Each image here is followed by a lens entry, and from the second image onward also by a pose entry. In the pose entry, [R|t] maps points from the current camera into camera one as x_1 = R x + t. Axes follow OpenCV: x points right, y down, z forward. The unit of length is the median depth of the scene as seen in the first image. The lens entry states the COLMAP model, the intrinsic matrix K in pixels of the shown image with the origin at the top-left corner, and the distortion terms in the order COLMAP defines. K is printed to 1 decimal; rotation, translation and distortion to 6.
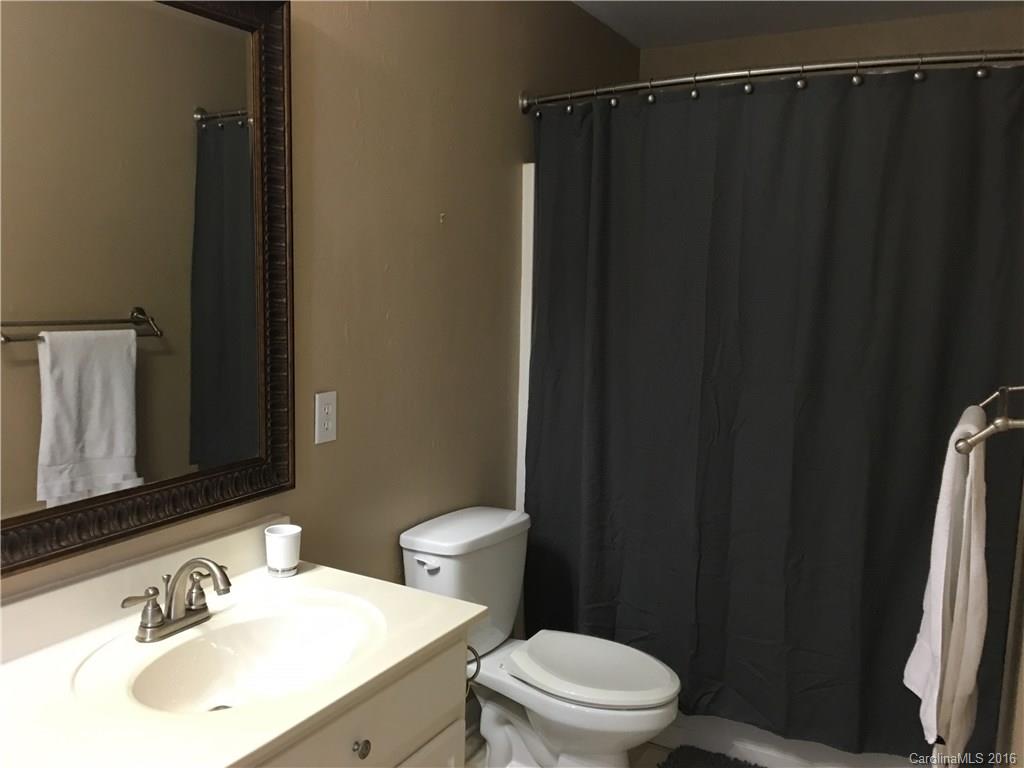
lens RADIAL K [[870.7, 0, 509.9], [0, 870.7, 386.6], [0, 0, 1]] dist [0.085085, -0.117414]
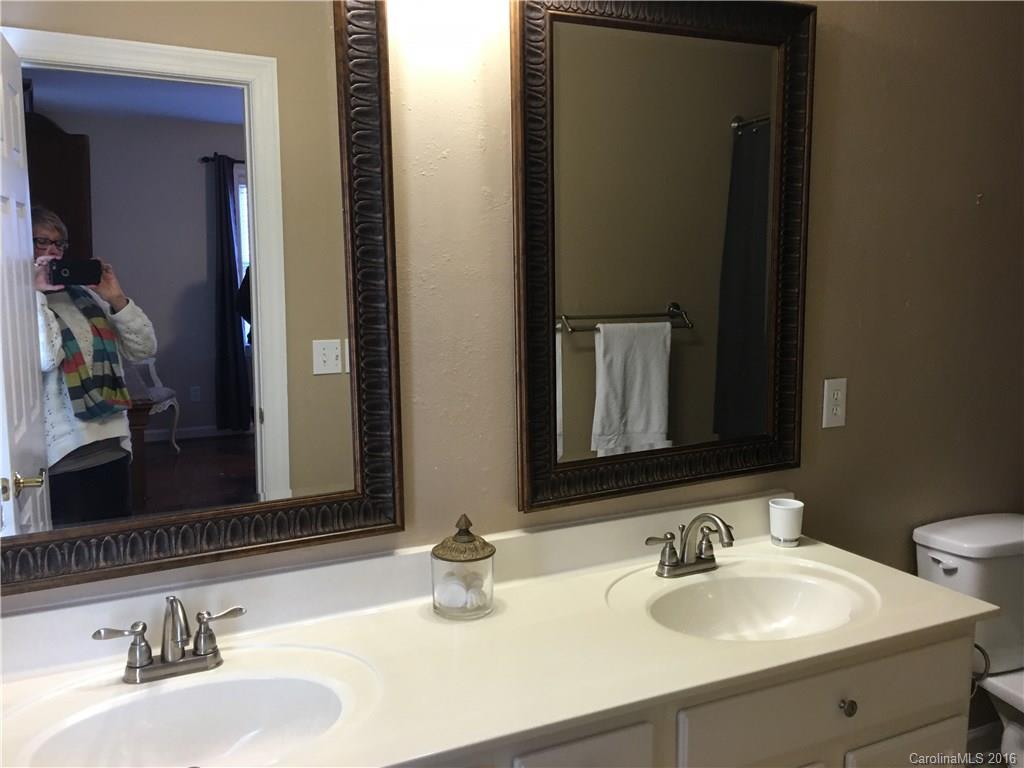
lens RADIAL K [[870.7, 0, 504.9], [0, 870.7, 380.7], [0, 0, 1]] dist [0.085085, -0.117414]
pose [[0.827440, 0.033936, -0.560528, 0.052521], [-0.035812, 0.999329, 0.007639, 0.016093], [0.560411, 0.013753, 0.828100, -0.085978]]
